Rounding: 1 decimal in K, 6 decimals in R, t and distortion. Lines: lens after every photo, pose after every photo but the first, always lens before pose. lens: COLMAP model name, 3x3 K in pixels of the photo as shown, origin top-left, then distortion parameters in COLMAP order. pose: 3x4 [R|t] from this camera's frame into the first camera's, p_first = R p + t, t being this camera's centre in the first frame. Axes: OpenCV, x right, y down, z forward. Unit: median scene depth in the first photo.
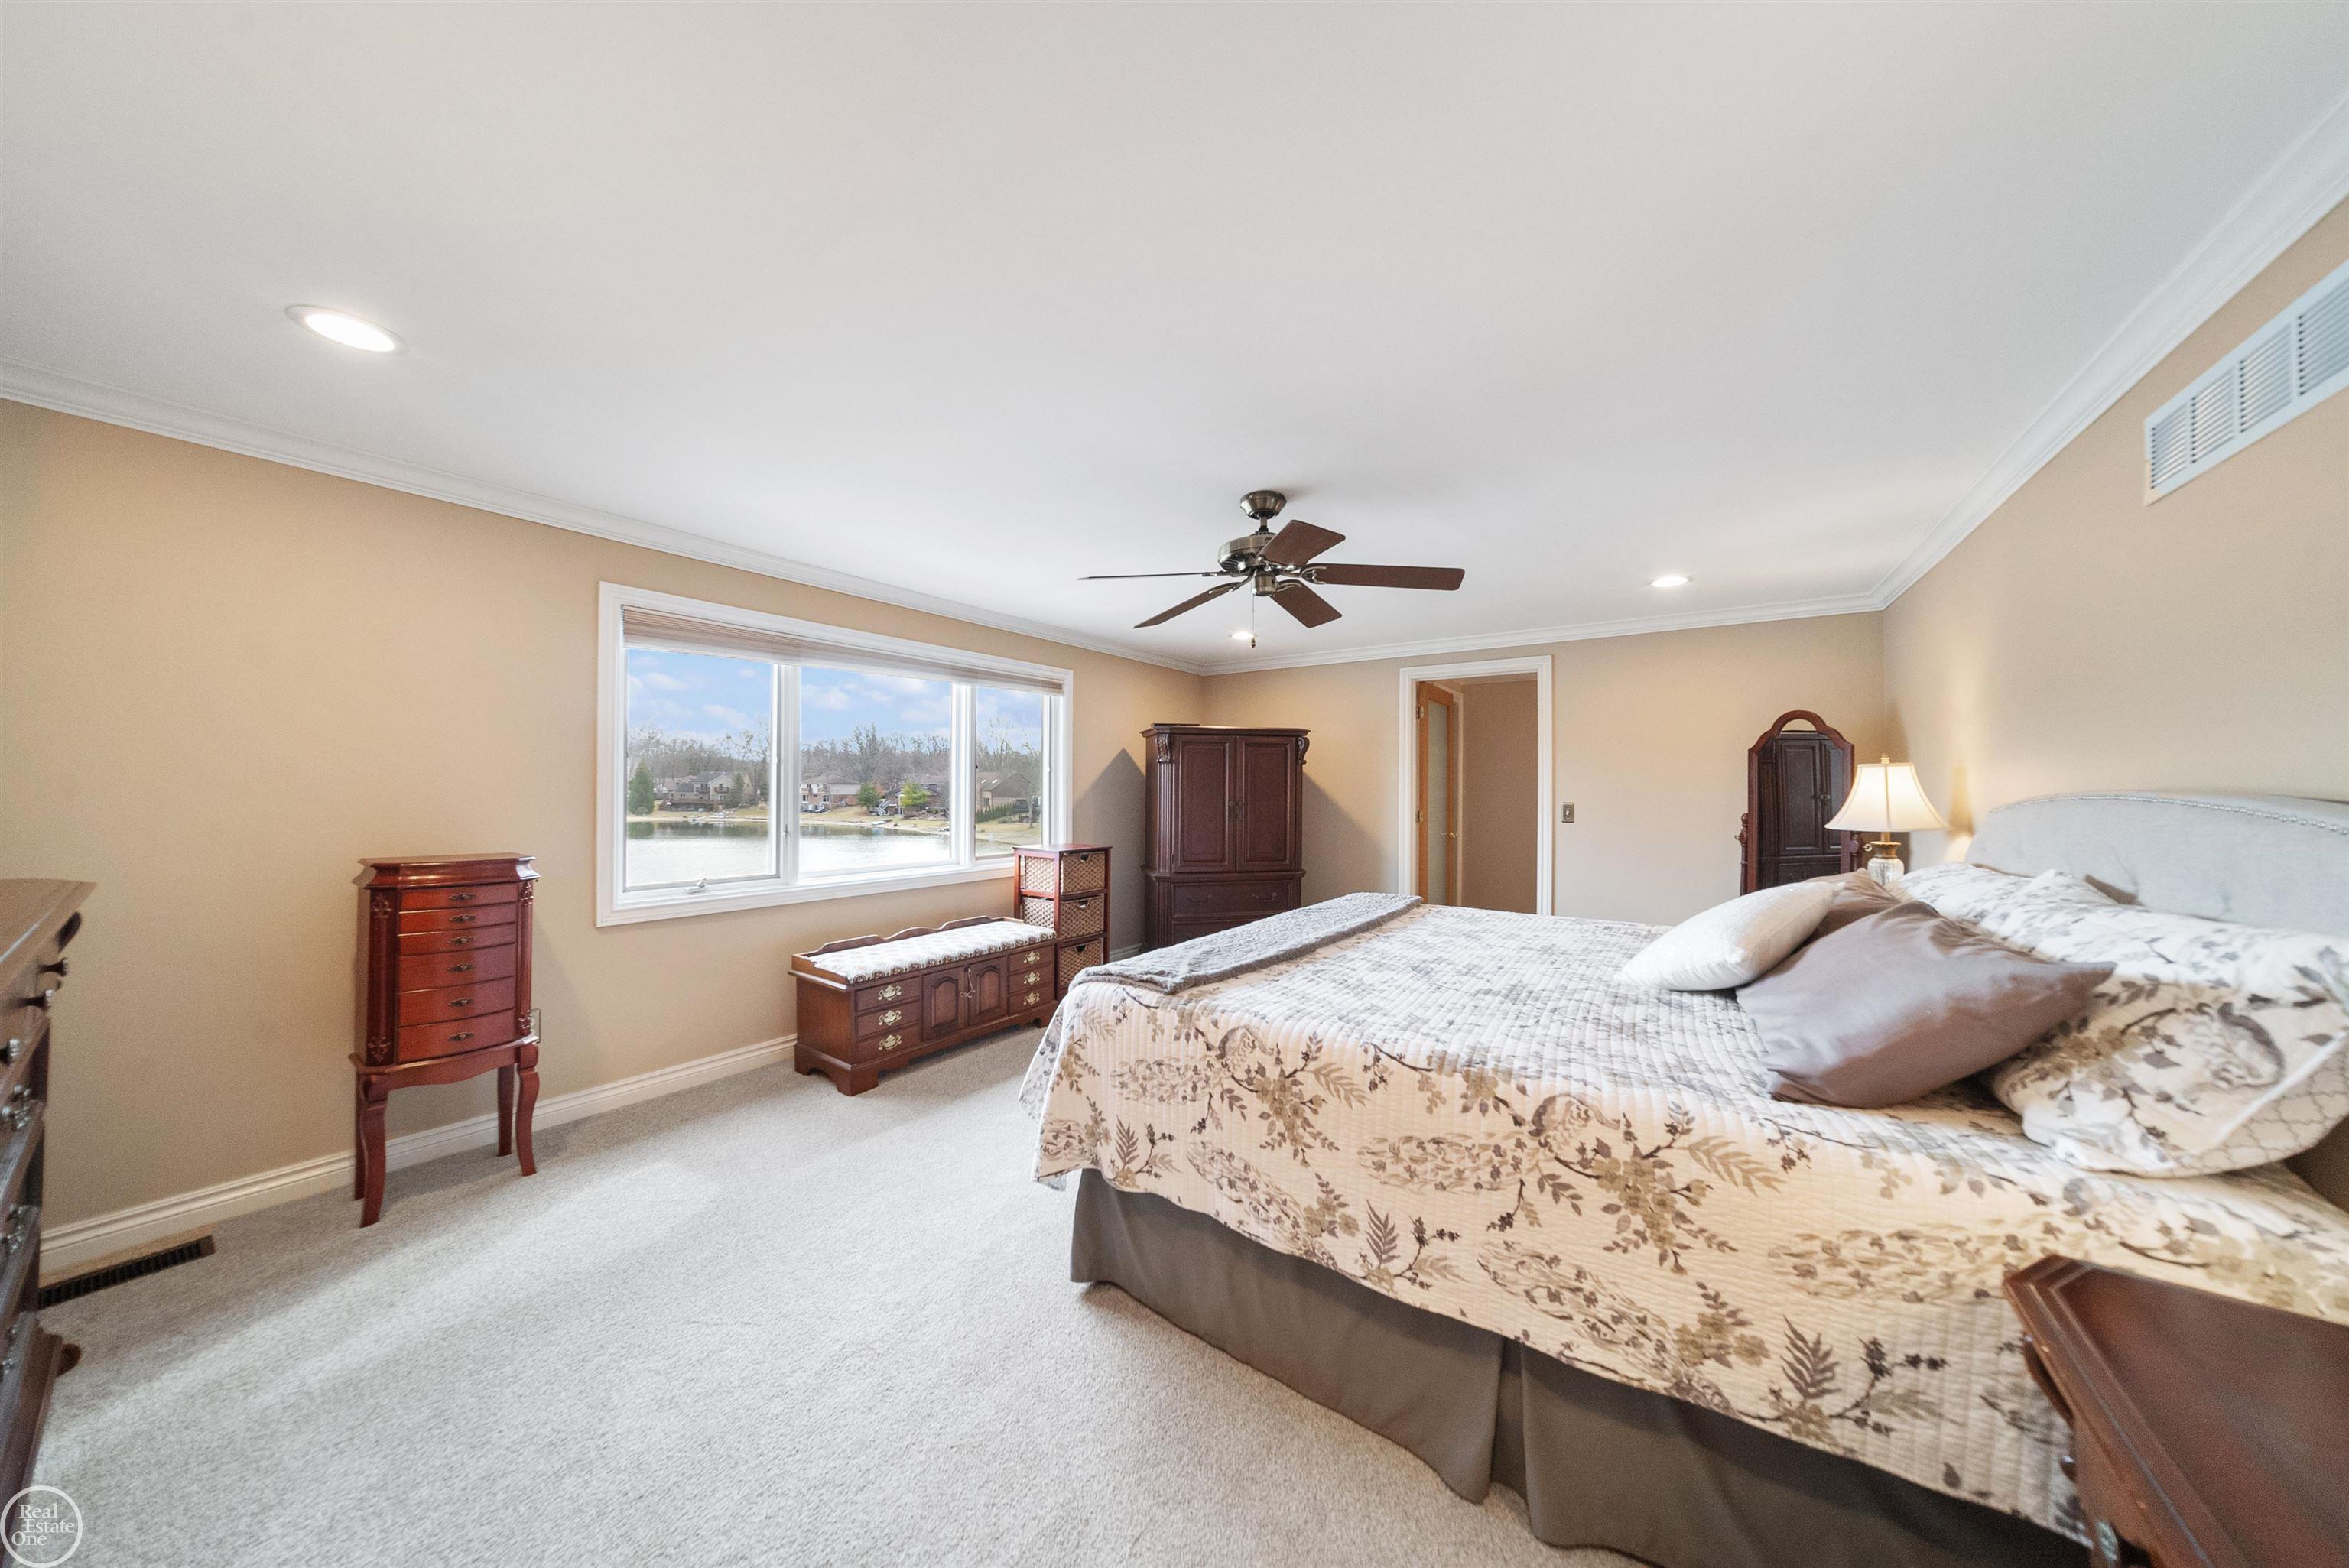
lens RADIAL K [[722.0, 0, 1174.5], [0, 722.0, 784.0], [0, 0, 1]] dist [-0.015633, 0.000028]
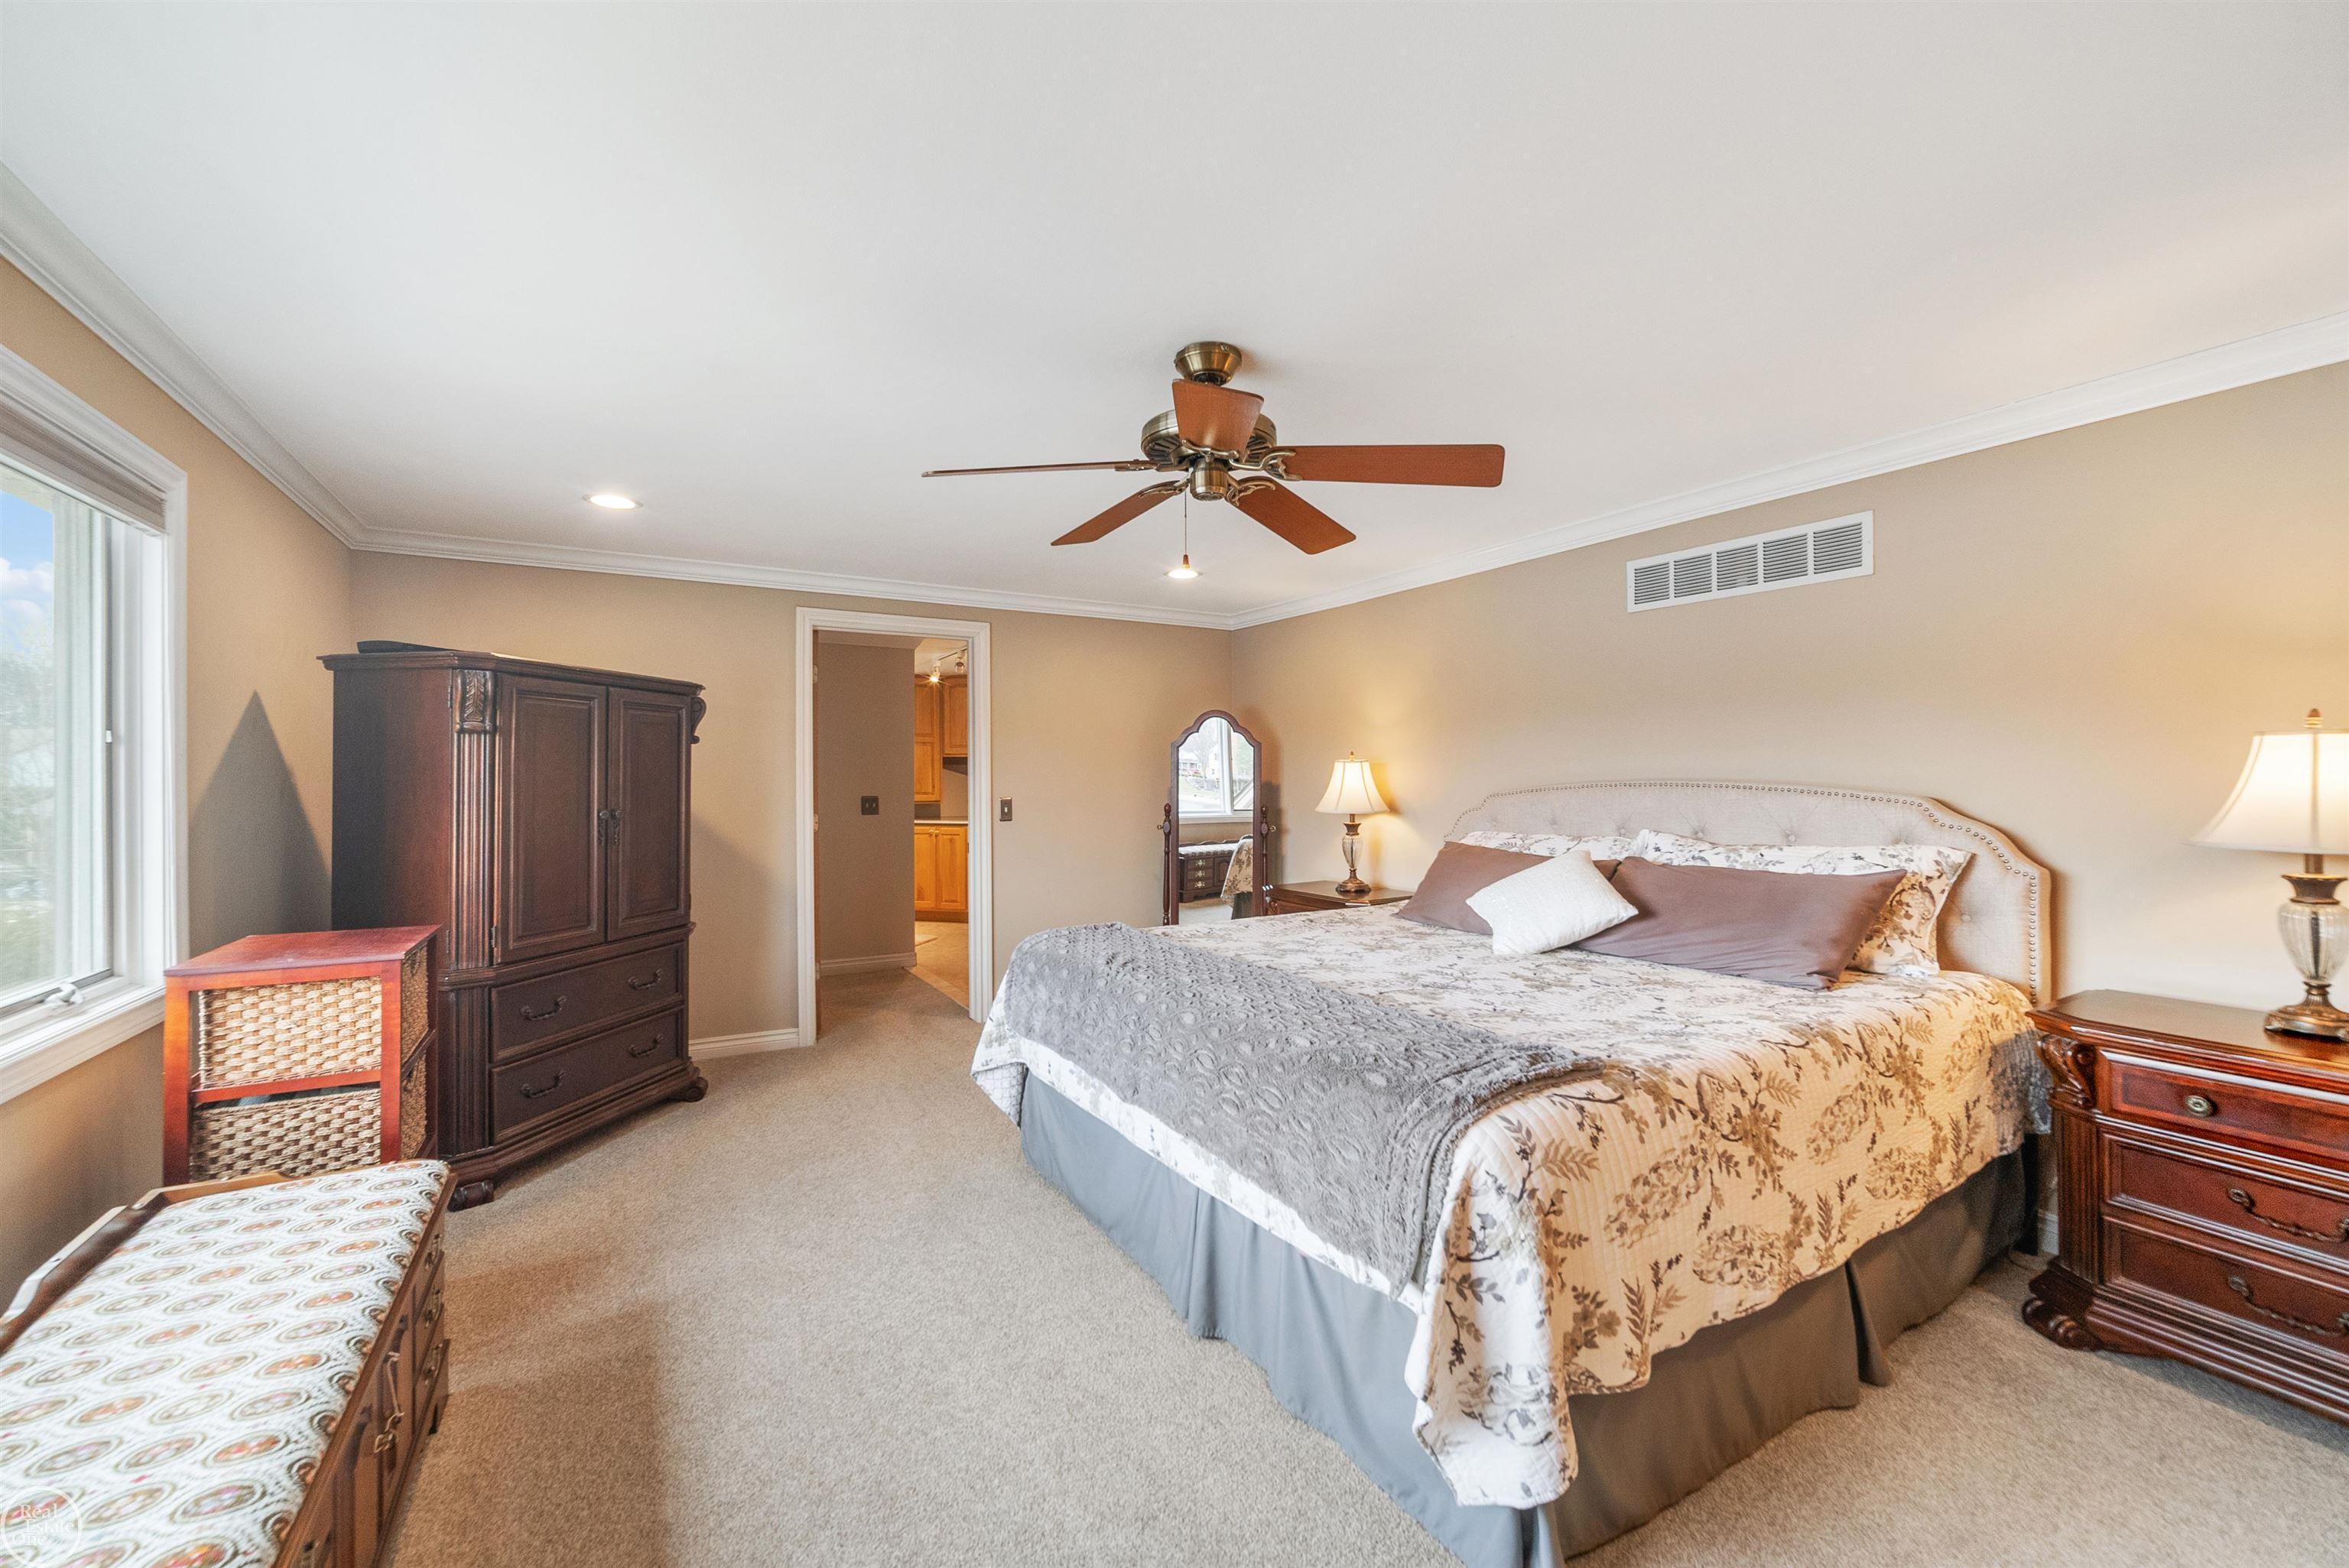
lens RADIAL K [[890.3, 0, 1174.5], [0, 890.3, 784.0], [0, 0, 1]] dist [-0.001263, -0.000093]
pose [[0.421532, -0.011321, 0.906743, -1.080001], [0.000351, 0.999924, 0.012322, -0.006889], [-0.906813, -0.004875, 0.421504, 1.122032]]
